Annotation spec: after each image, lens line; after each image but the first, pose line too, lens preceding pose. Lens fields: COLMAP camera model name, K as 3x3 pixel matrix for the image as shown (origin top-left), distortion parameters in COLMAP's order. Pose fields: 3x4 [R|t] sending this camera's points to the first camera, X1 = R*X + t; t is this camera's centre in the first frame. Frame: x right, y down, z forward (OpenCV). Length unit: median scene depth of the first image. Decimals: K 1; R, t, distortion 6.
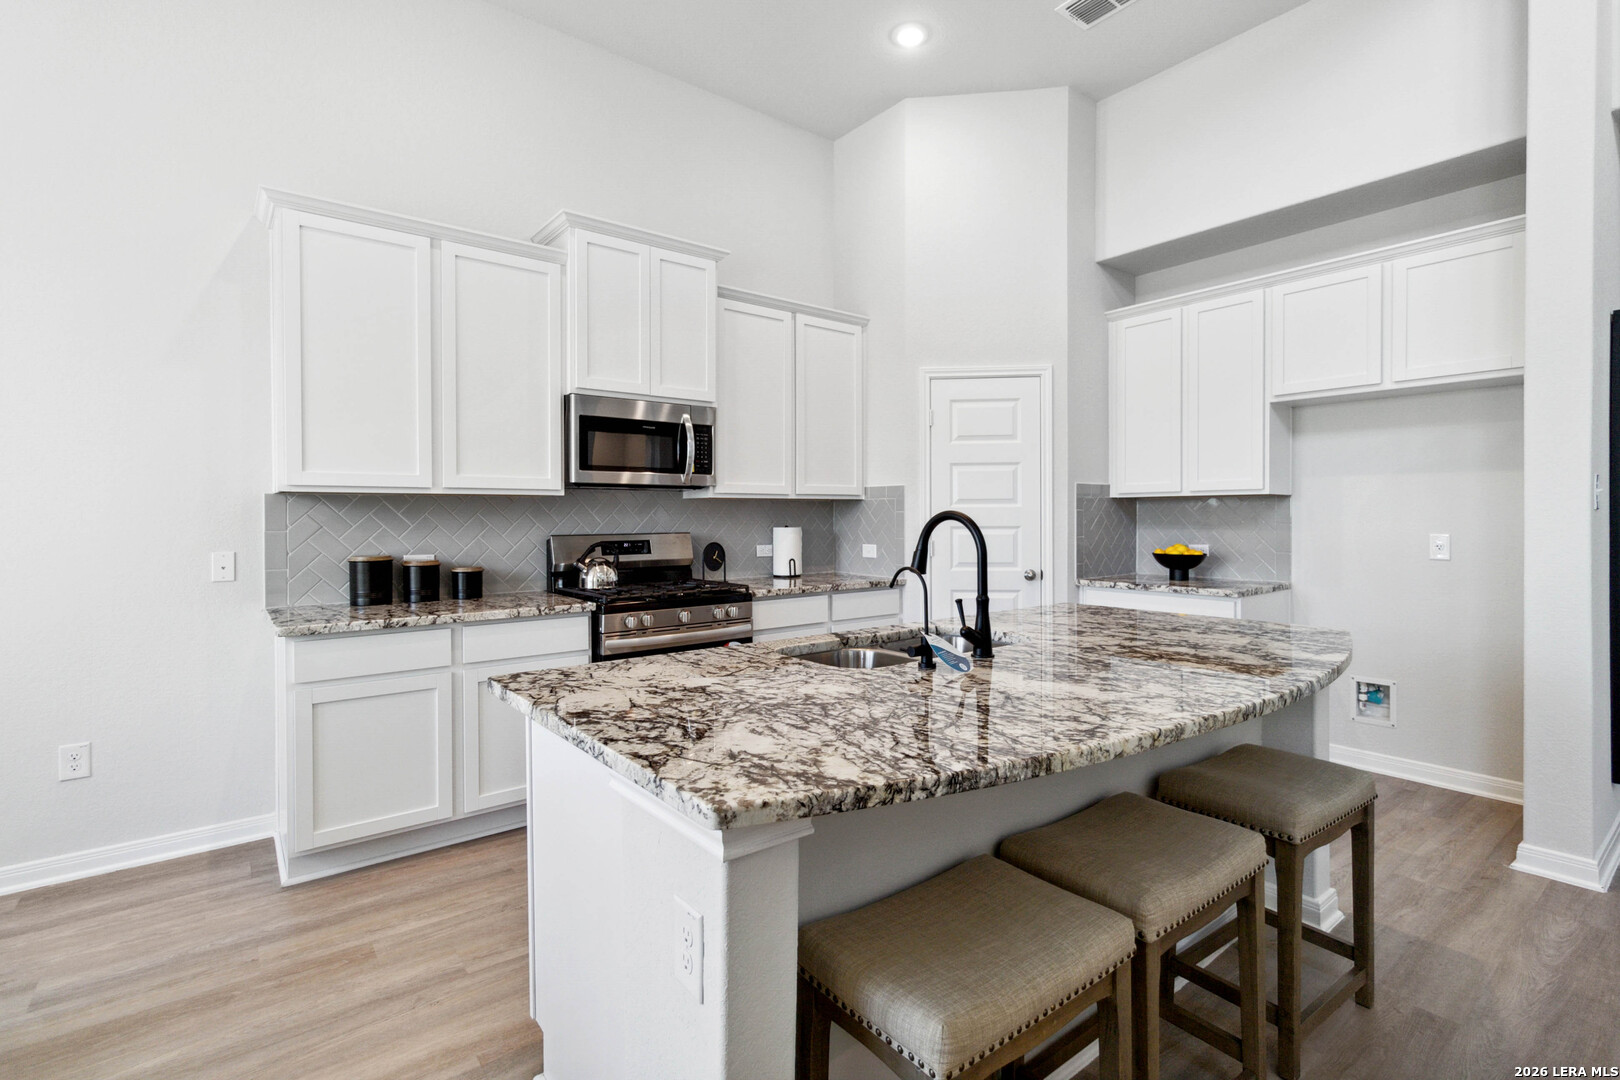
lens RADIAL K [[763.9, 0, 815.5], [0, 763.9, 519.2], [0, 0, 1]] dist [0.014339, 0.000589]
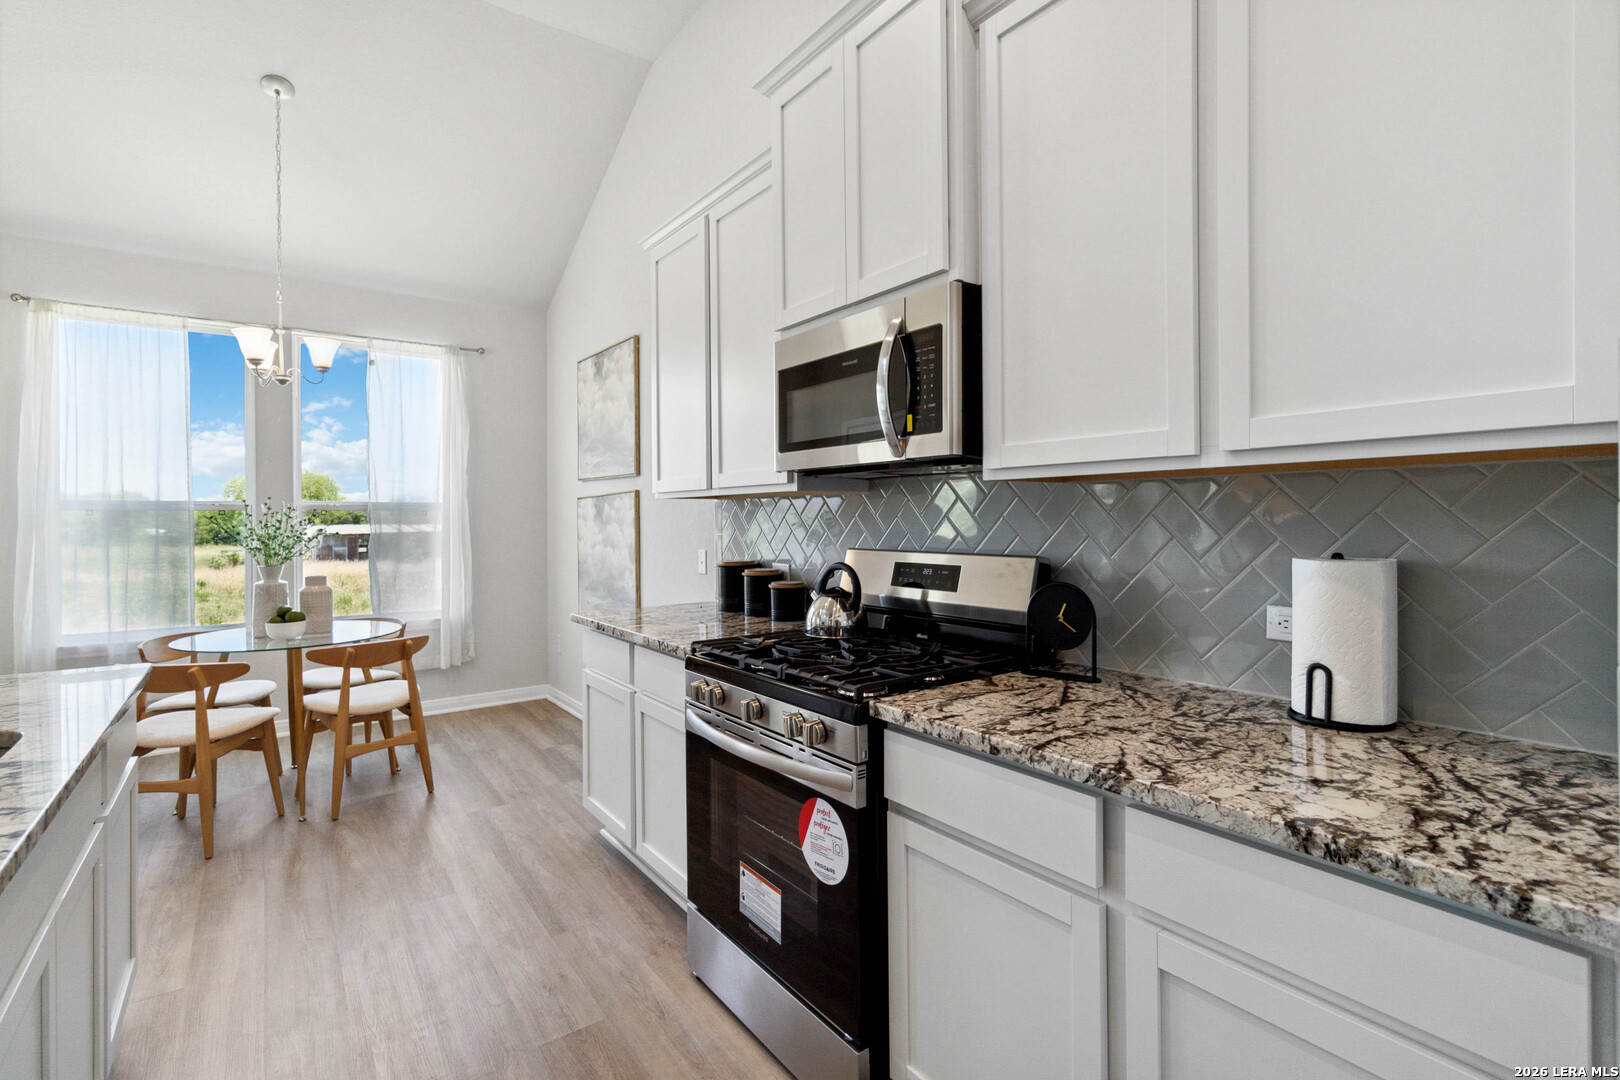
lens RADIAL K [[763.9, 0, 815.5], [0, 763.9, 519.2], [0, 0, 1]] dist [0.014339, 0.000589]
pose [[-0.032585, 0.005956, -0.999451, 0.328504], [0.003248, 0.999978, 0.005853, -0.009196], [0.999464, -0.003056, -0.032604, 0.943609]]
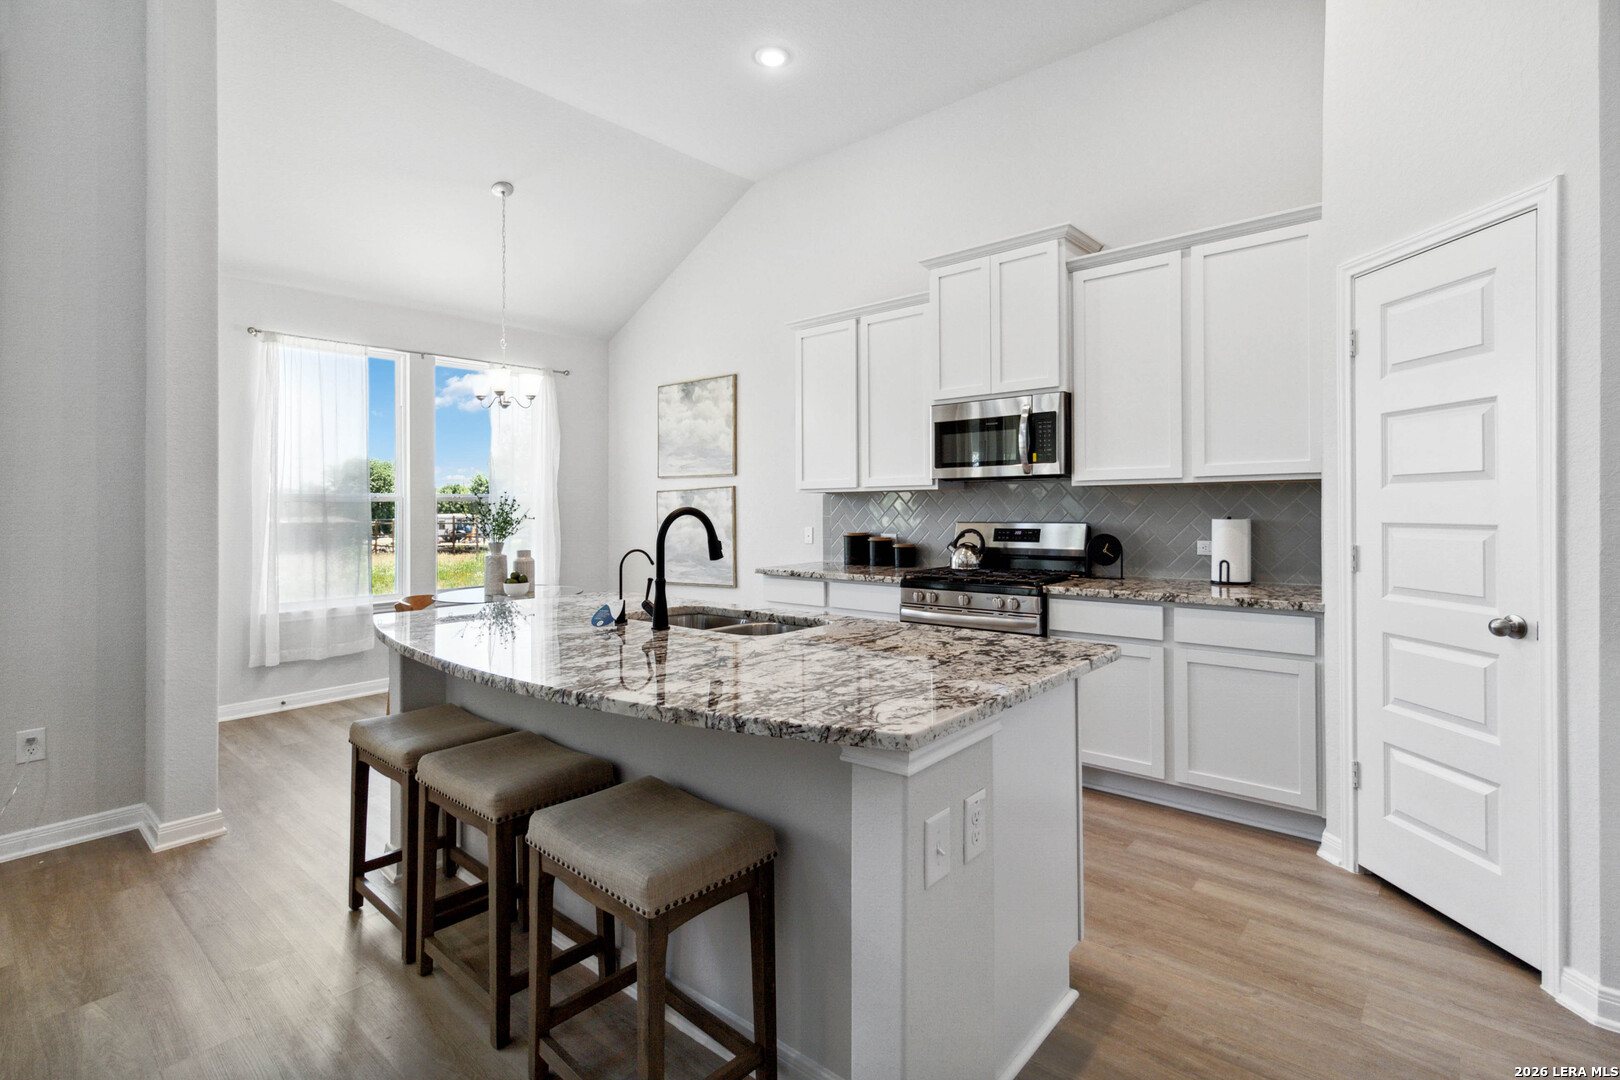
lens RADIAL K [[763.9, 0, 815.5], [0, 763.9, 519.2], [0, 0, 1]] dist [0.014339, 0.000589]
pose [[0.191833, 0.018941, -0.981245, 0.757202], [0.006589, 0.999766, 0.020586, -0.009606], [0.981406, -0.010414, 0.191663, 0.520573]]
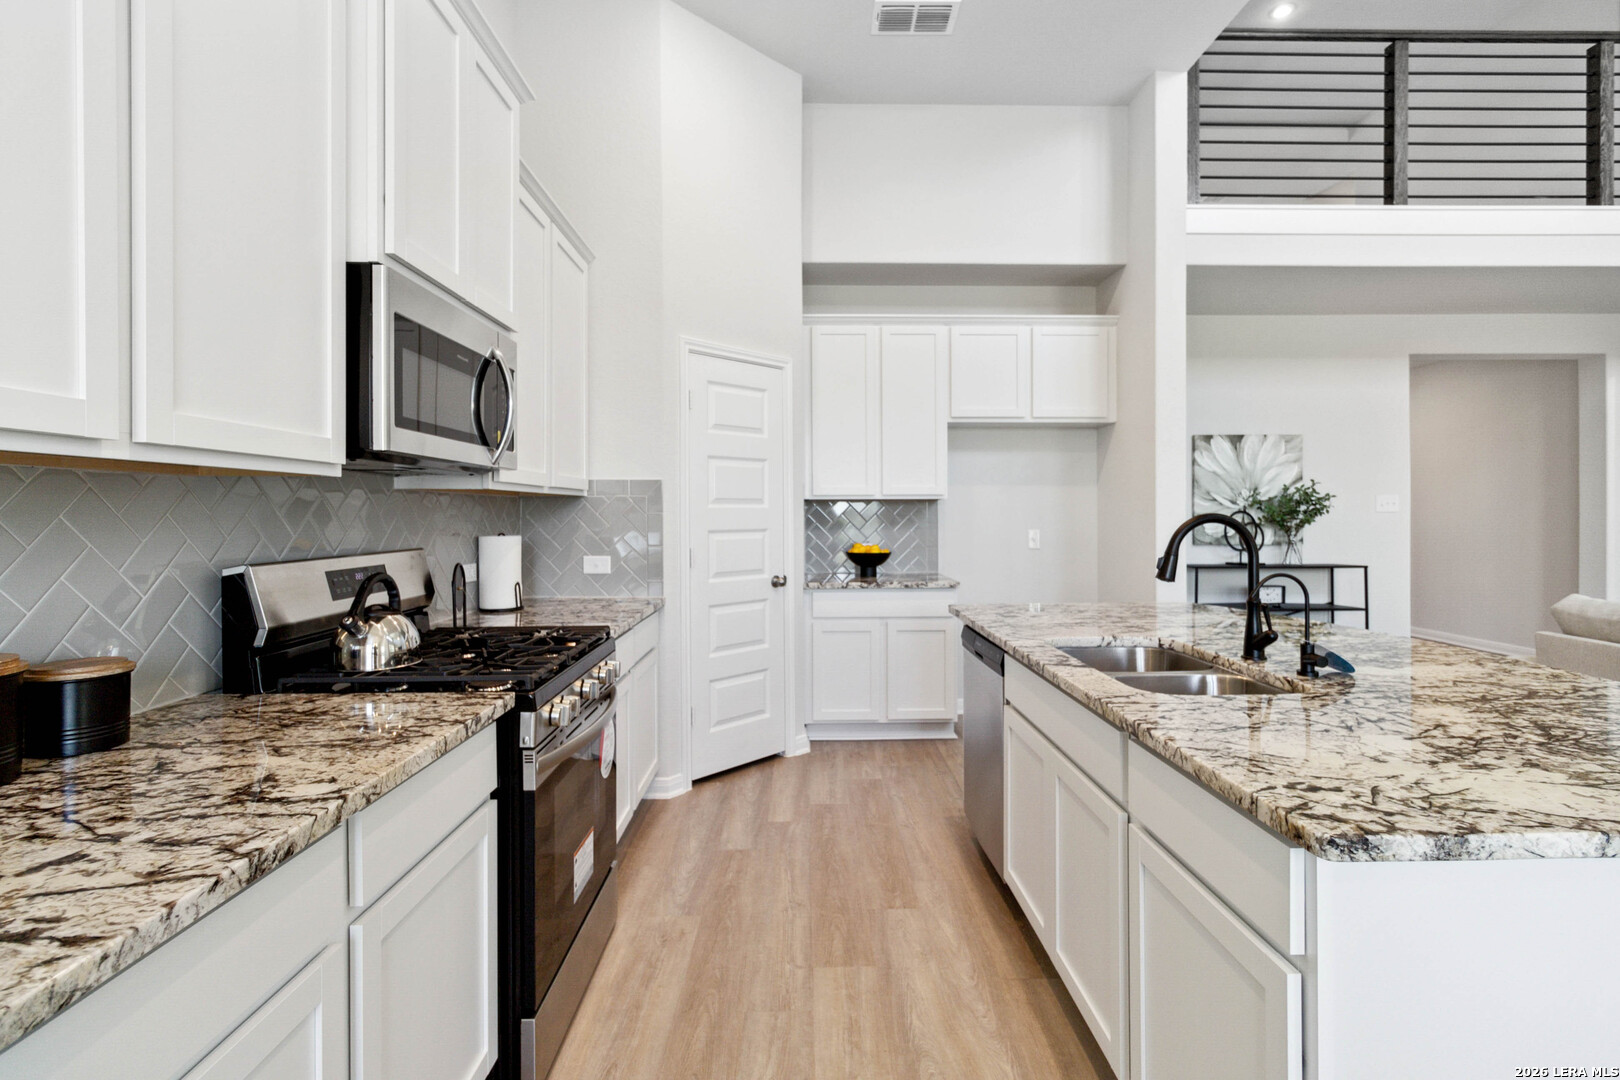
lens RADIAL K [[763.9, 0, 815.5], [0, 763.9, 519.2], [0, 0, 1]] dist [0.014339, 0.000589]
pose [[0.604546, -0.004825, 0.796555, -0.474340], [0.005443, 0.999983, 0.001927, -0.004580], [-0.796551, 0.003170, 0.604563, 0.440181]]
